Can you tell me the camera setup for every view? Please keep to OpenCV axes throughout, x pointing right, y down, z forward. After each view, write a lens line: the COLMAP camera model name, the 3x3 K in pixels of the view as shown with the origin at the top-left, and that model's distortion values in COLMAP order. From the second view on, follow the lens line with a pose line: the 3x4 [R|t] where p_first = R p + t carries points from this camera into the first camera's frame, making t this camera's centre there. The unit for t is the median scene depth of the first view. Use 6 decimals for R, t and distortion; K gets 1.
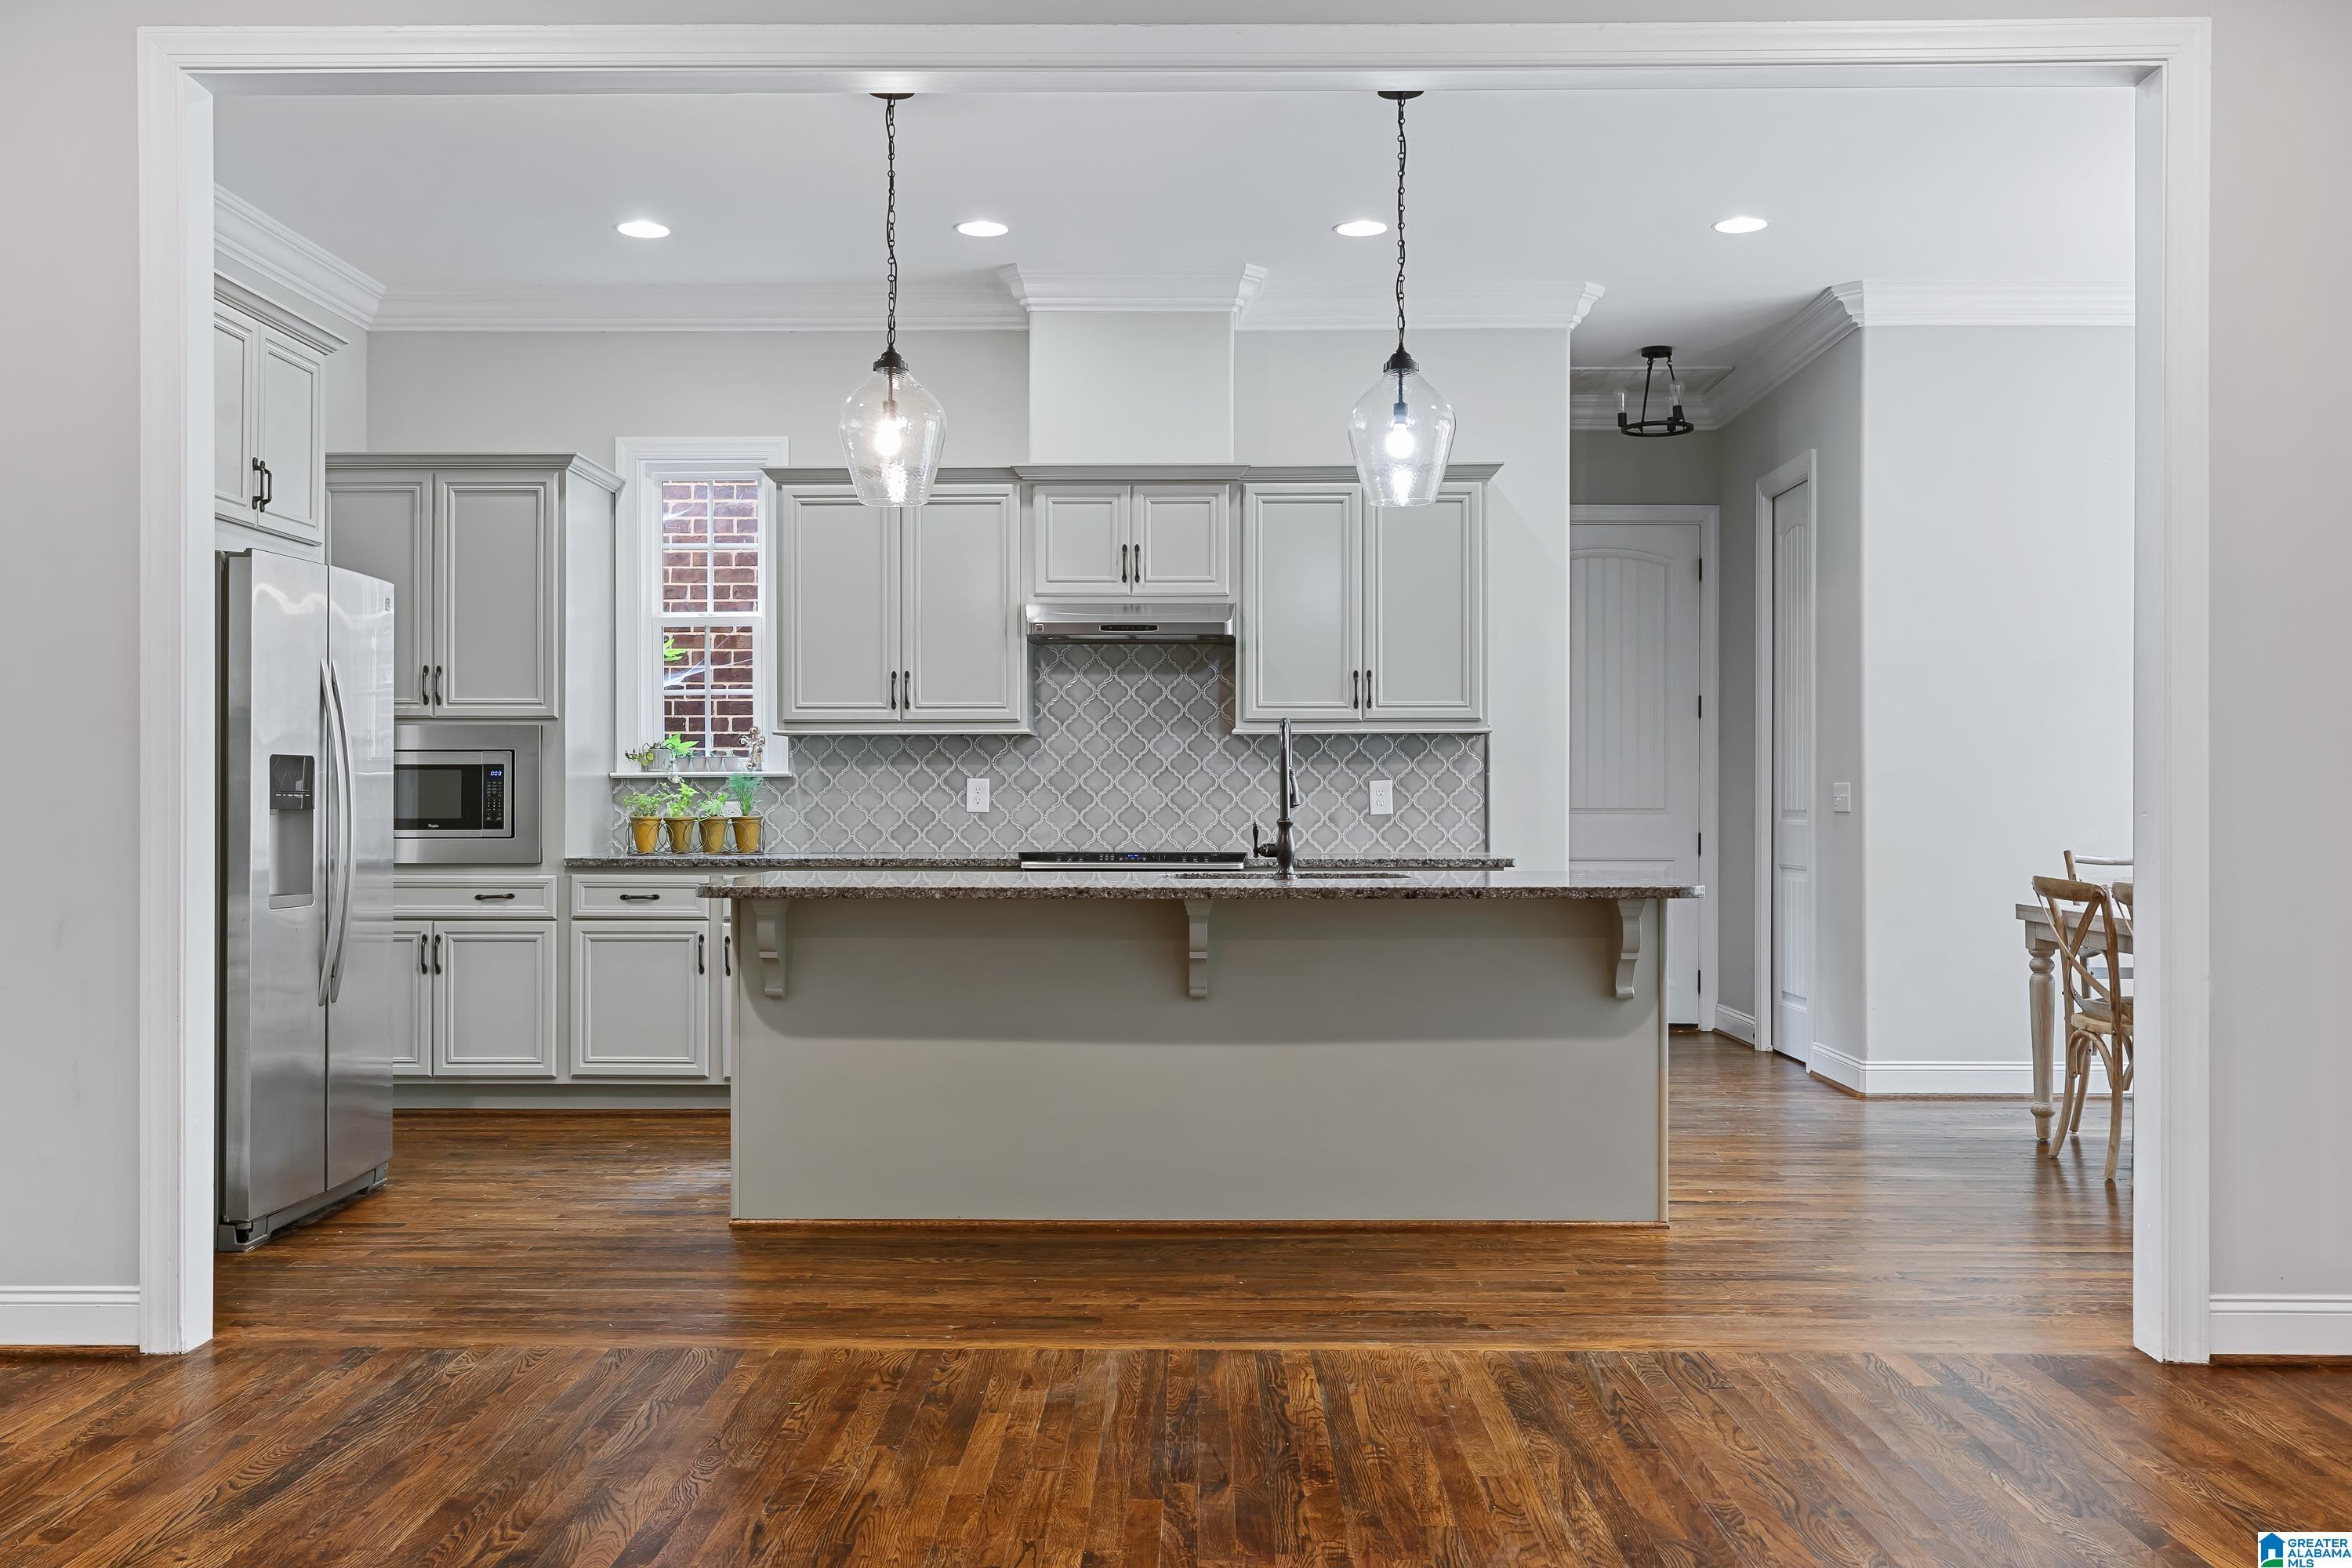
lens RADIAL K [[2092.1, 0, 1170.1], [0, 2092.1, 789.6], [0, 0, 1]] dist [0.008377, -0.003182]
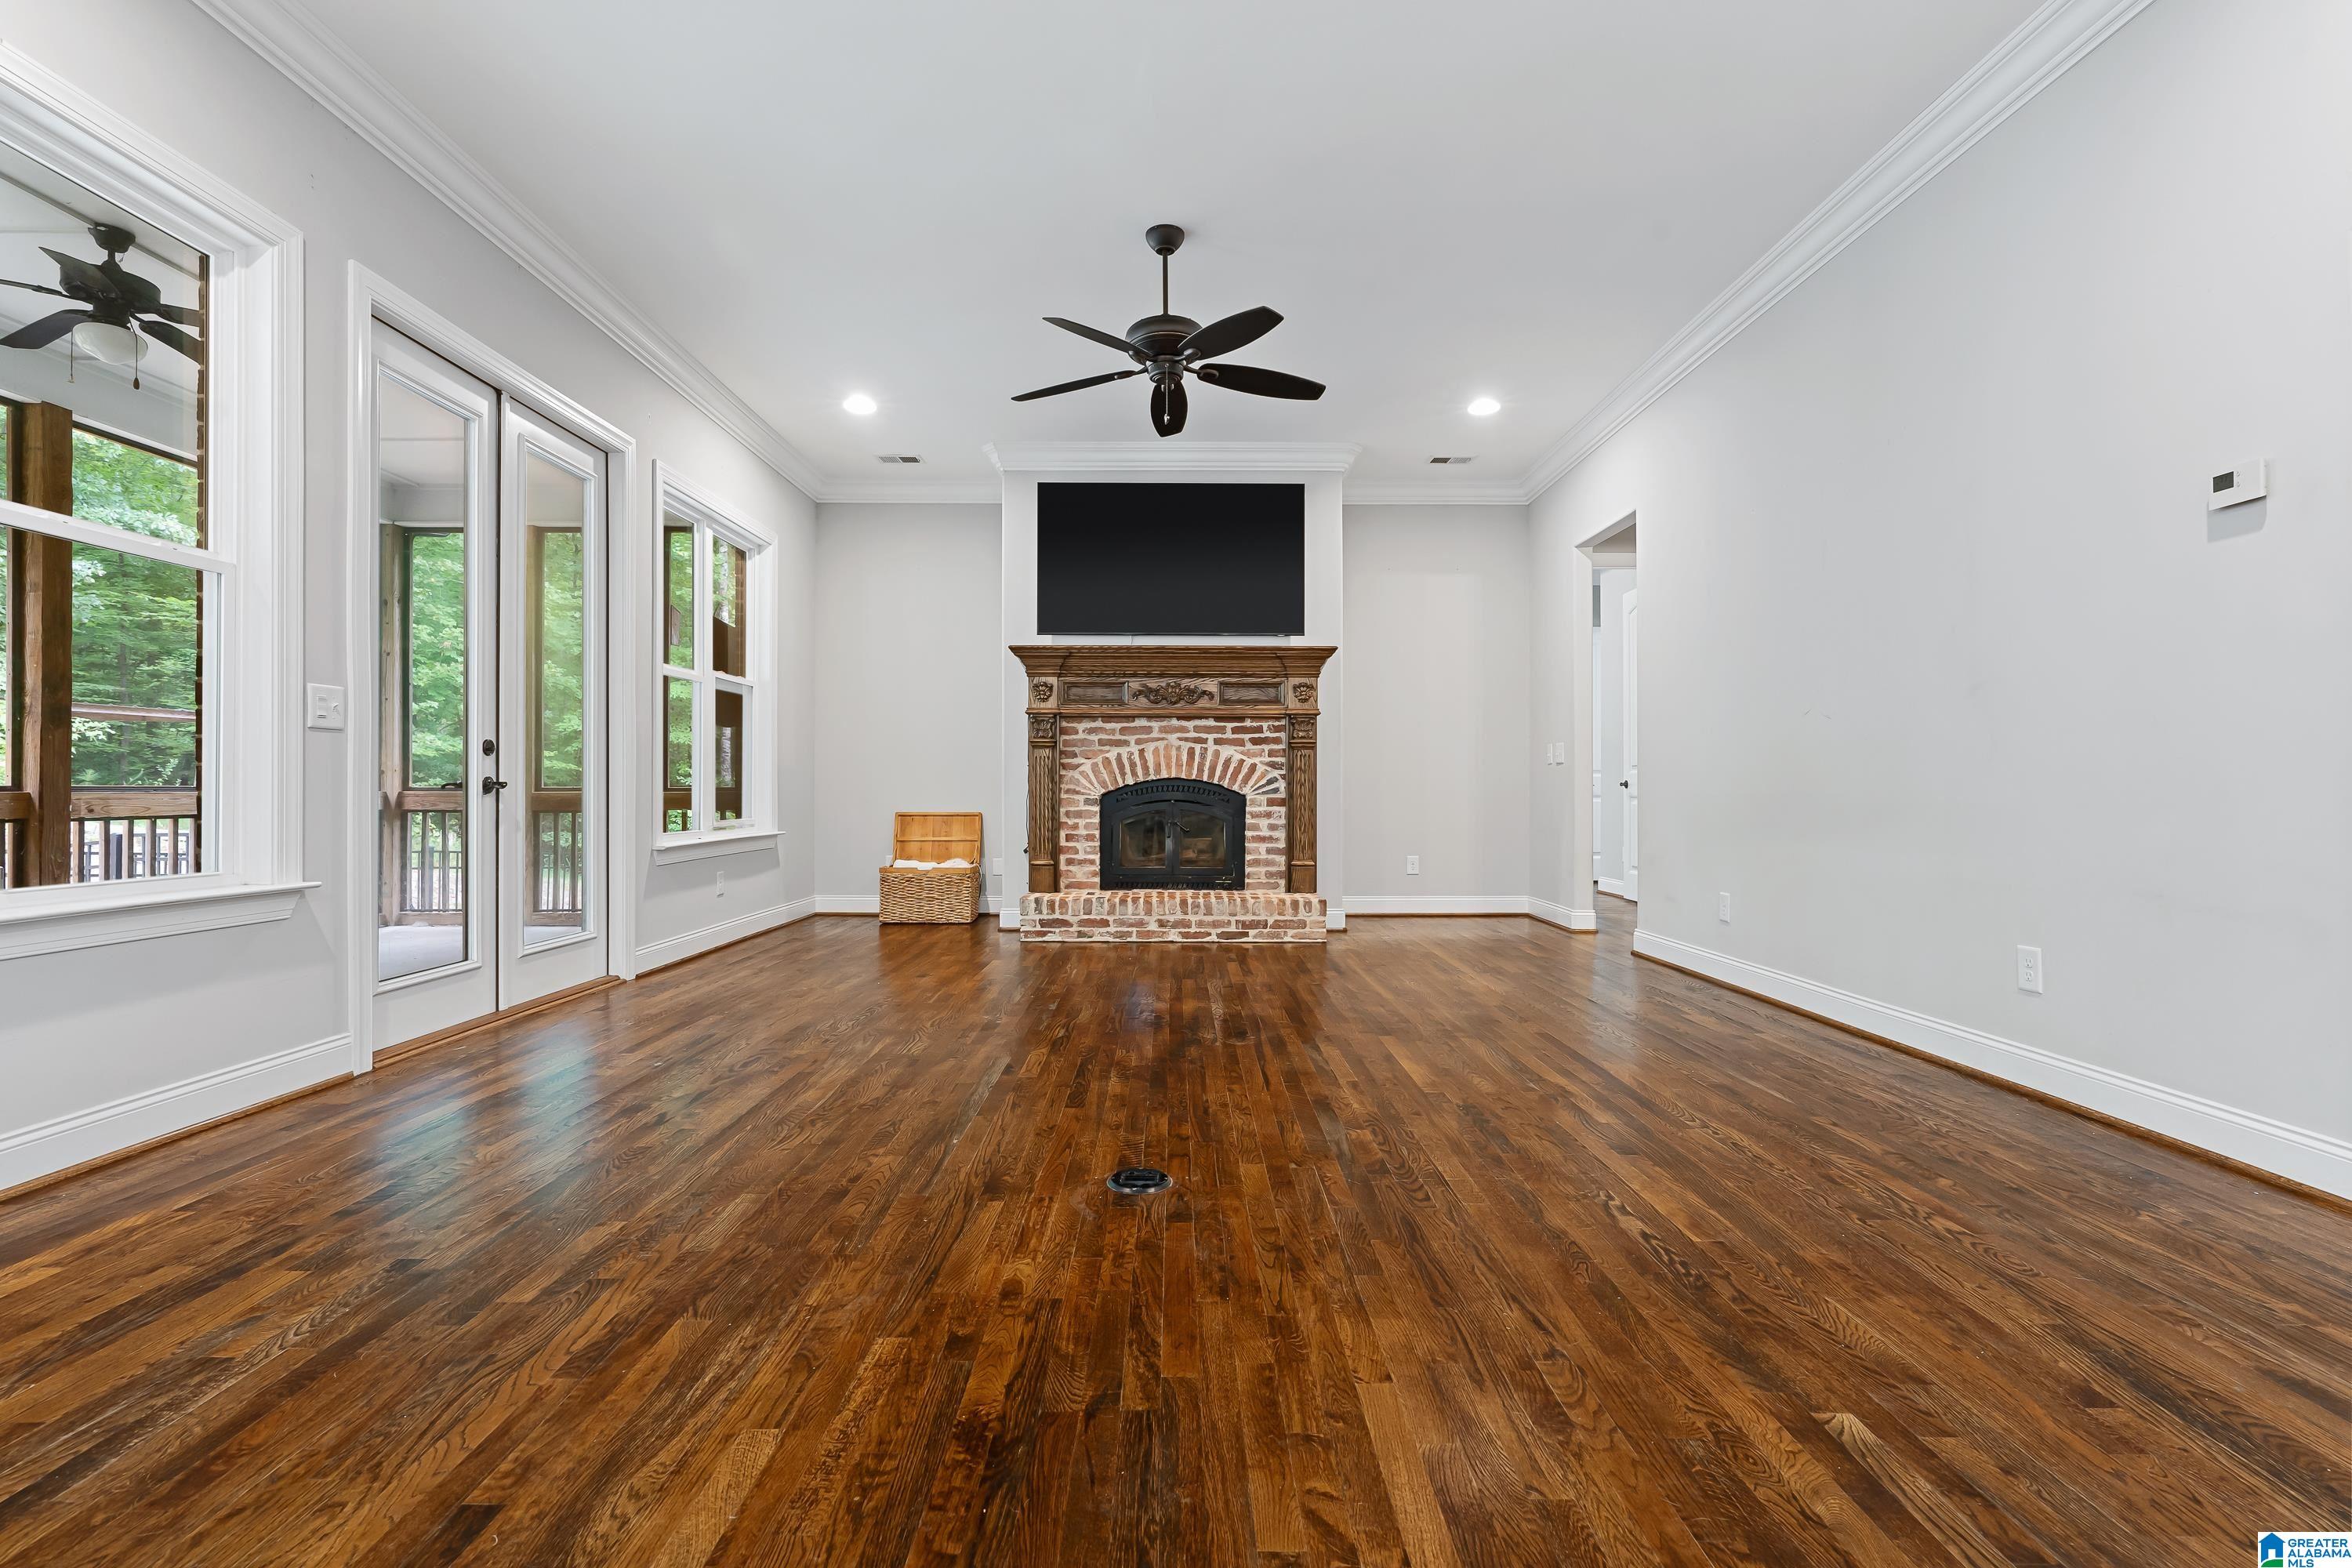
lens RADIAL K [[1071.5, 0, 1174.6], [0, 1071.5, 784.1], [0, 0, 1]] dist [-0.009195, 0.003336]
pose [[-0.999898, -0.003046, -0.013937, -0.001710], [-0.002944, 0.999969, -0.007314, 0.078086], [0.013959, -0.007272, -0.999876, 1.466933]]
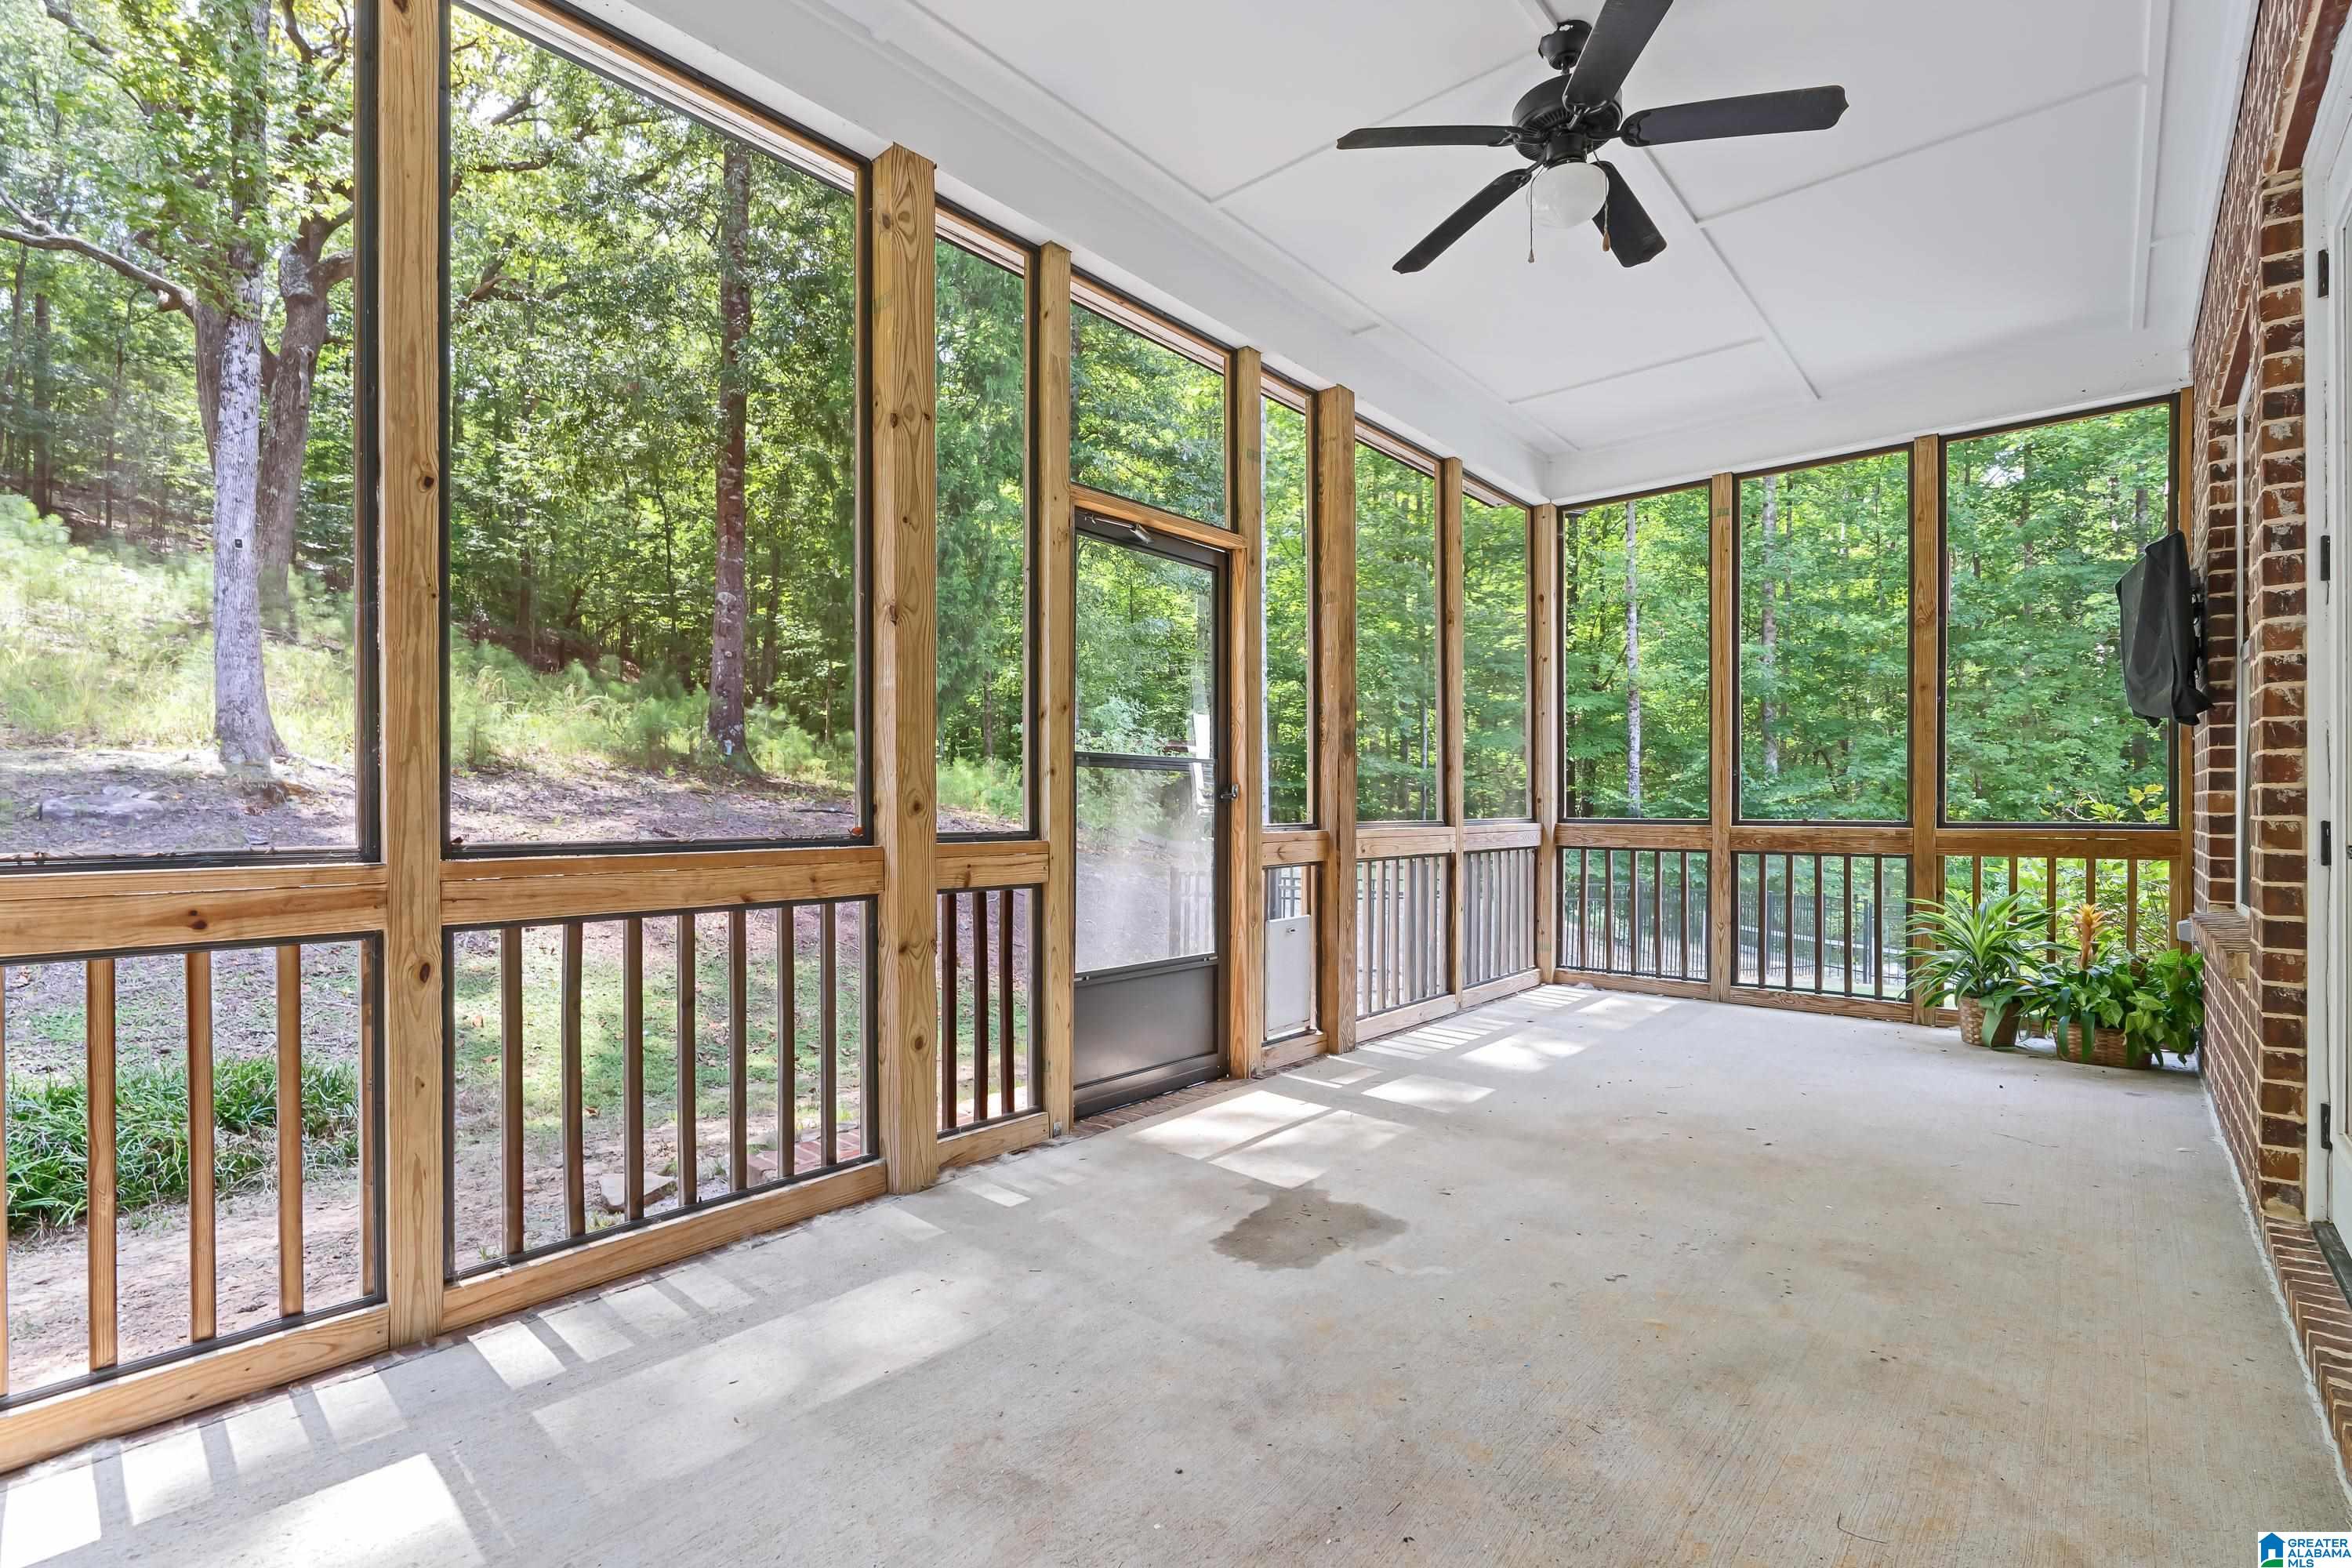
lens RADIAL K [[1071.5, 0, 1172.4], [0, 1071.5, 812.3], [0, 0, 1]] dist [-0.009195, 0.003336]
pose [[-0.761088, -0.006428, 0.648617, 0.868261], [-0.002541, 0.999973, 0.006928, 0.050219], [-0.648644, 0.003625, -0.761083, 1.076123]]
